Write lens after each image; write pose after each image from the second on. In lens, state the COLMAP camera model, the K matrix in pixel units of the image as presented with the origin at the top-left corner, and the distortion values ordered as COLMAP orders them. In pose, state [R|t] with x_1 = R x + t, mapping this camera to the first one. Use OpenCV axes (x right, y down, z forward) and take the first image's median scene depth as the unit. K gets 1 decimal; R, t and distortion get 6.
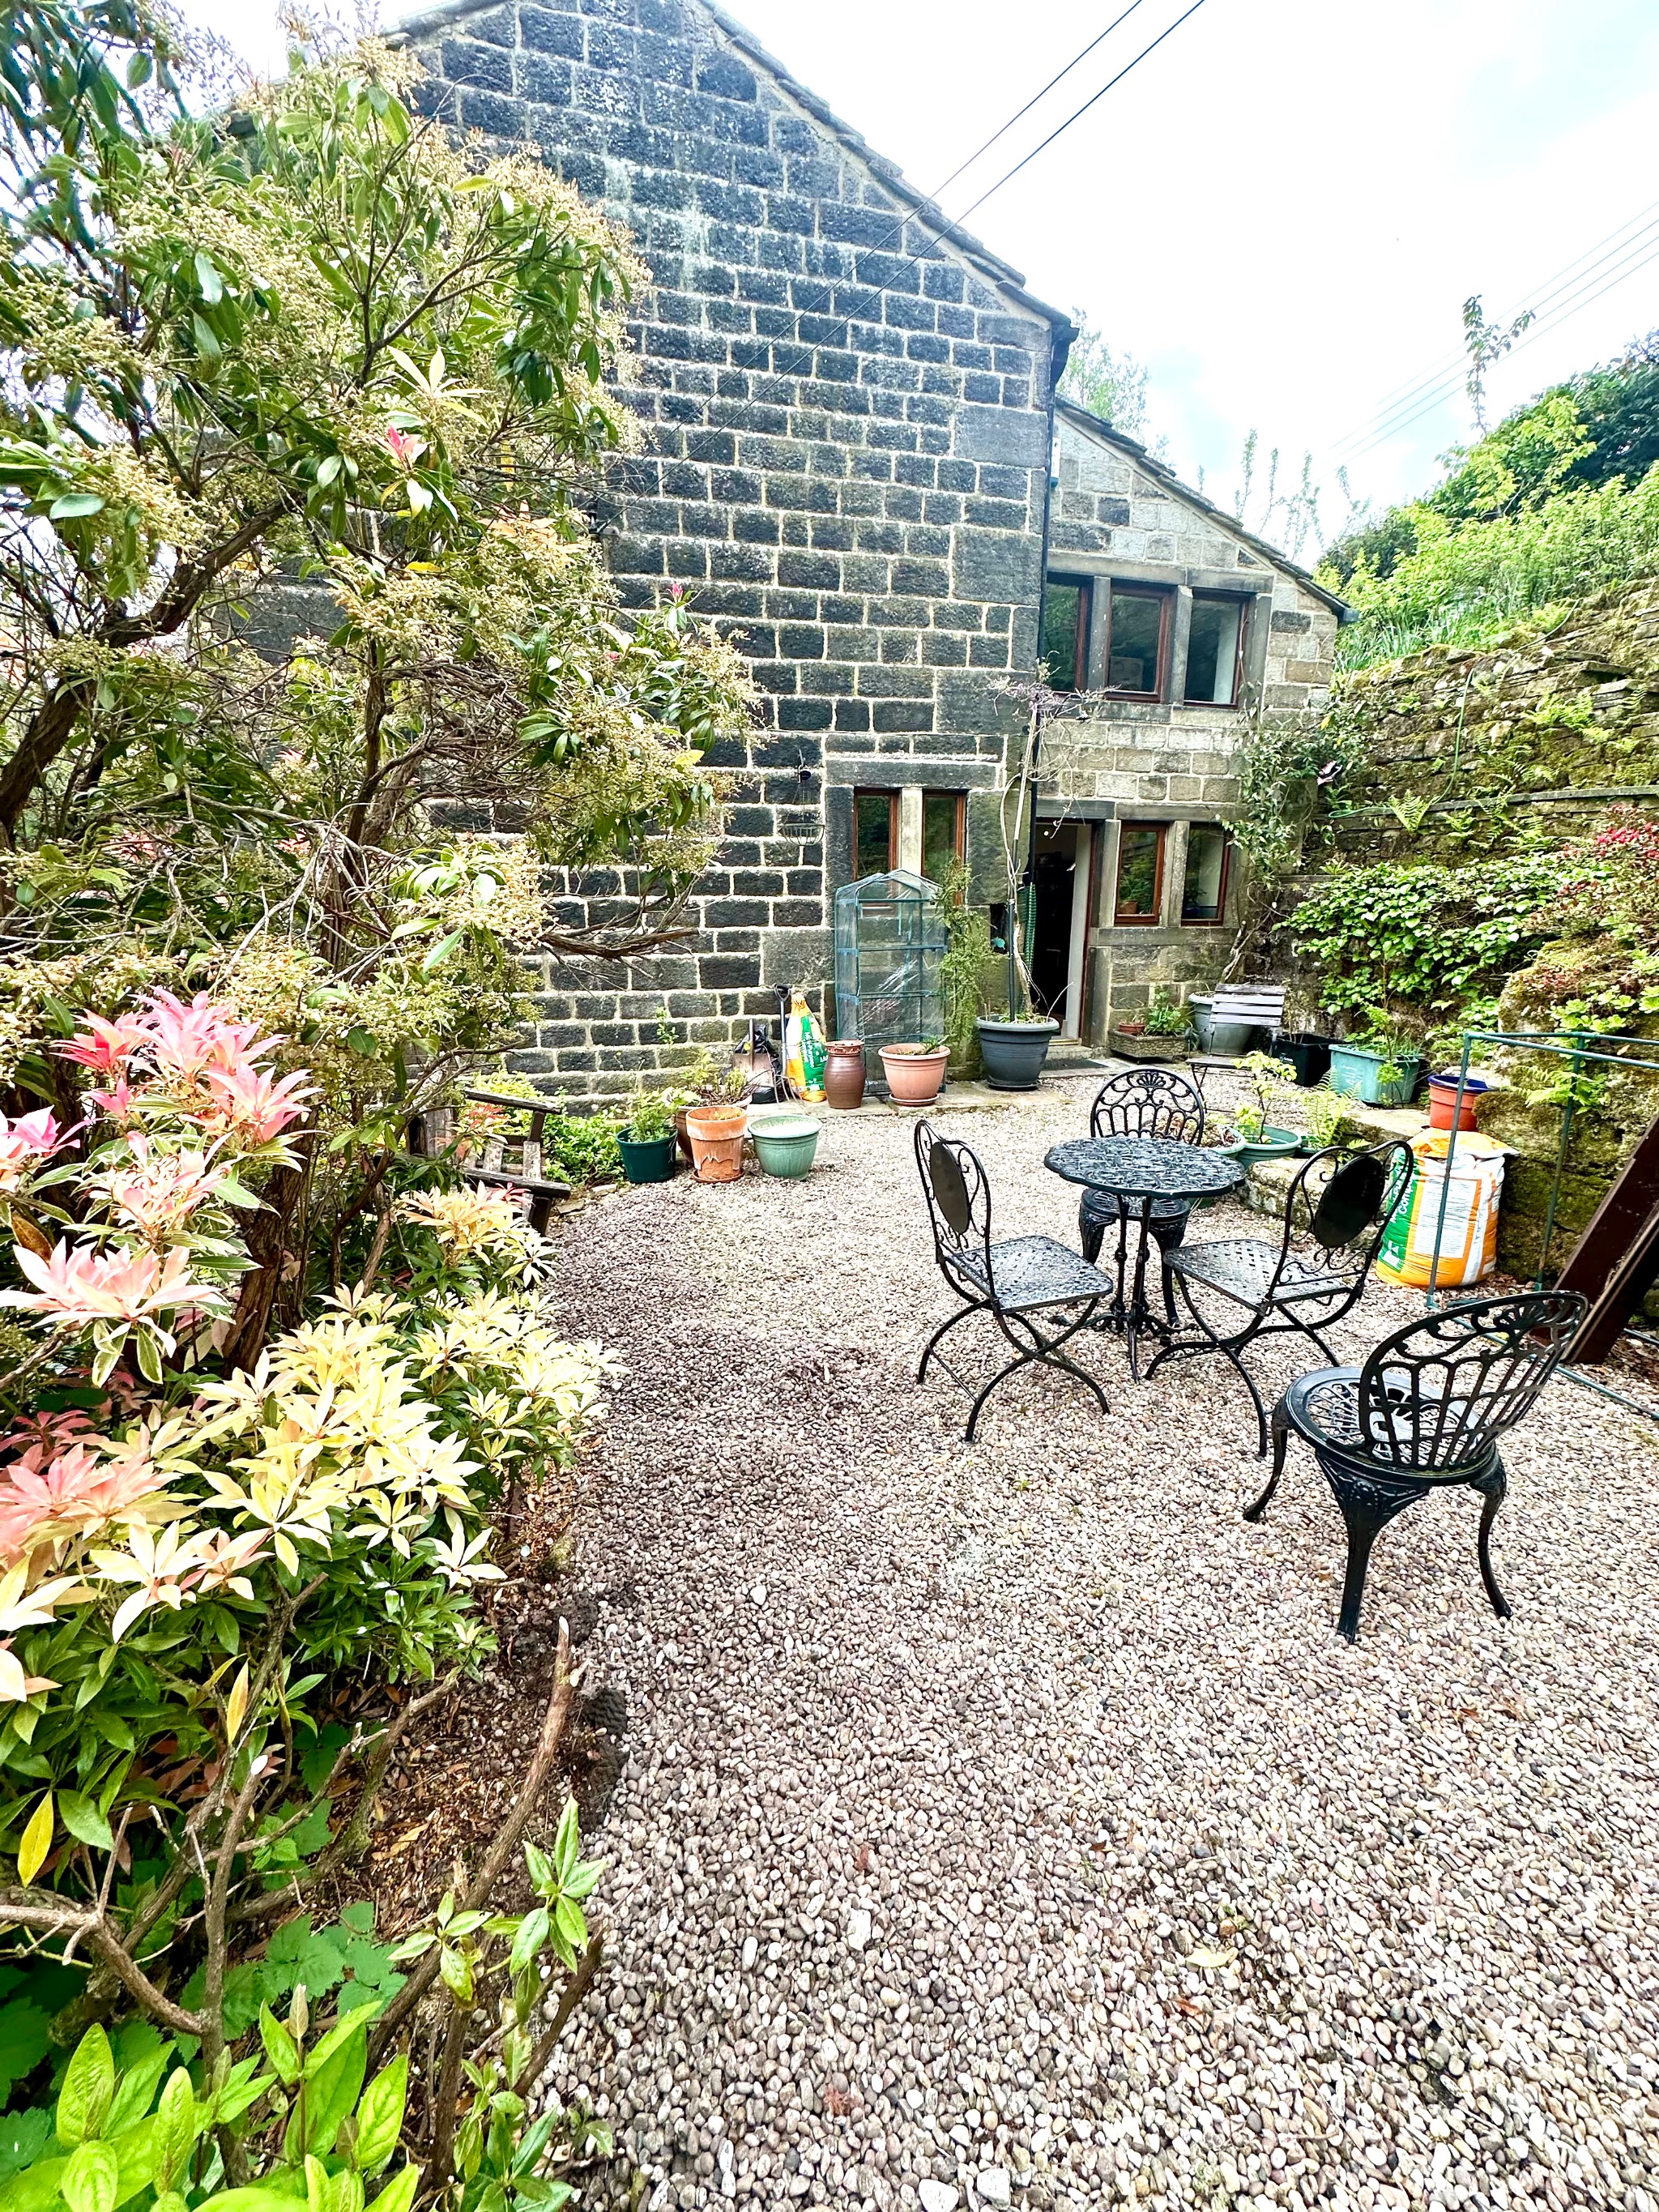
lens RADIAL K [[885.3, 0, 838.0], [0, 885.3, 1109.8], [0, 0, 1]] dist [-0.002185, 0.000113]
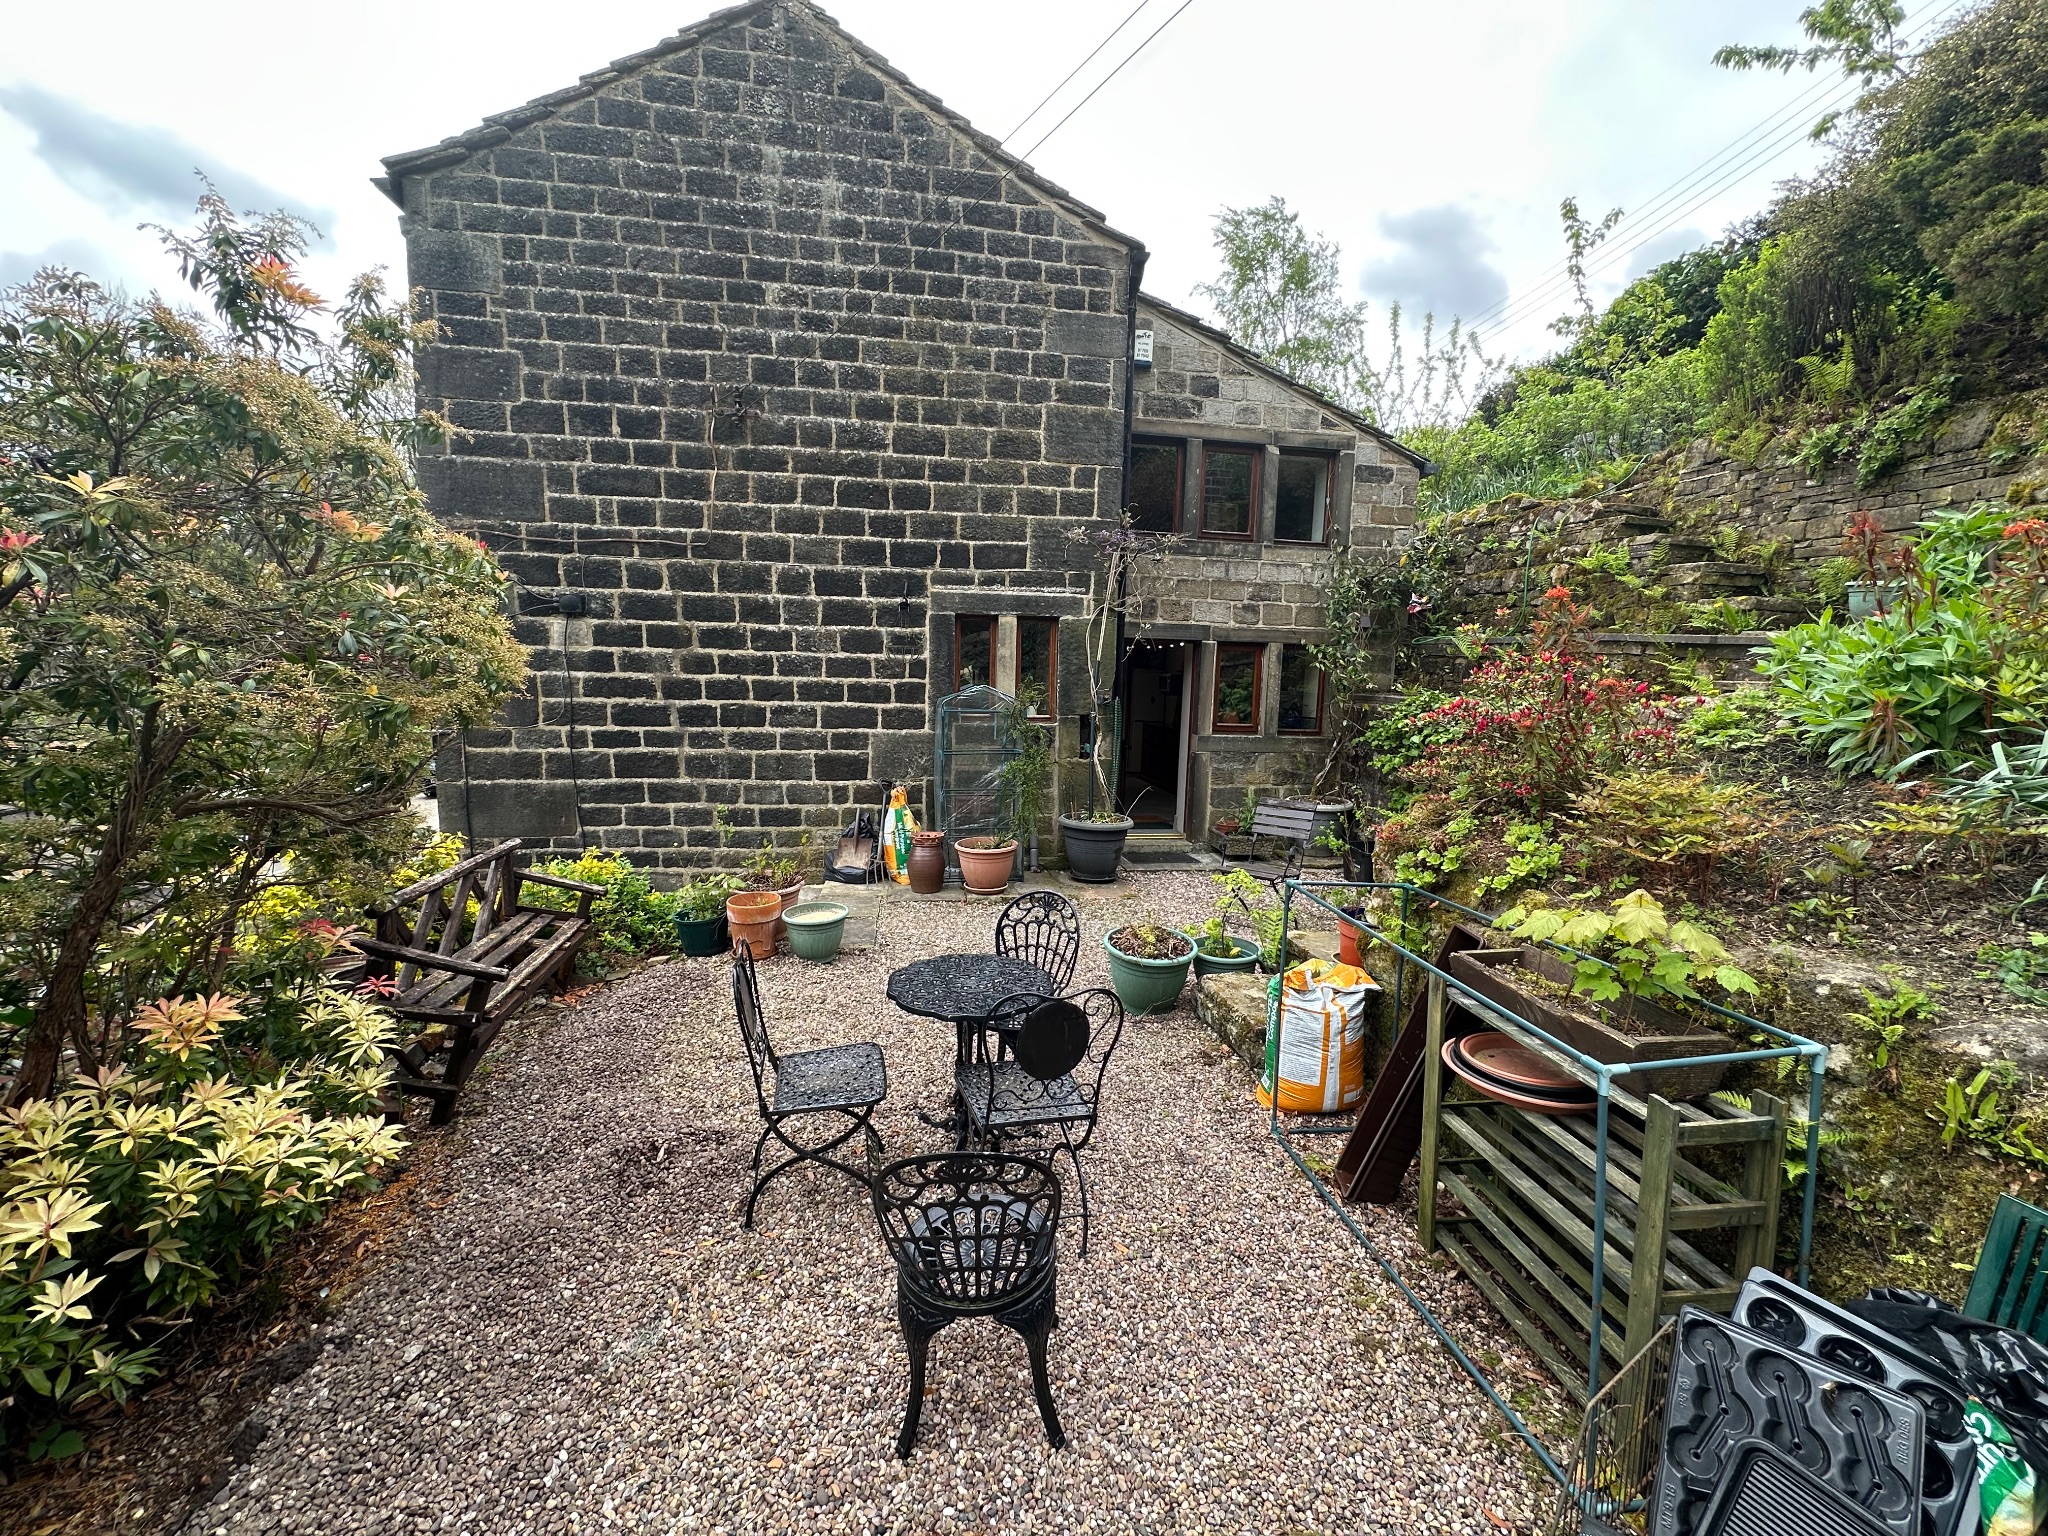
lens RADIAL K [[819.8, 0, 1022.8], [0, 819.8, 766.7], [0, 0, 1]] dist [-0.002185, 0.000113]
pose [[0.994458, 0.038968, -0.097648, 0.221848], [-0.050559, 0.991583, -0.119193, -0.041449], [0.092182, 0.123469, 0.988058, -0.033058]]
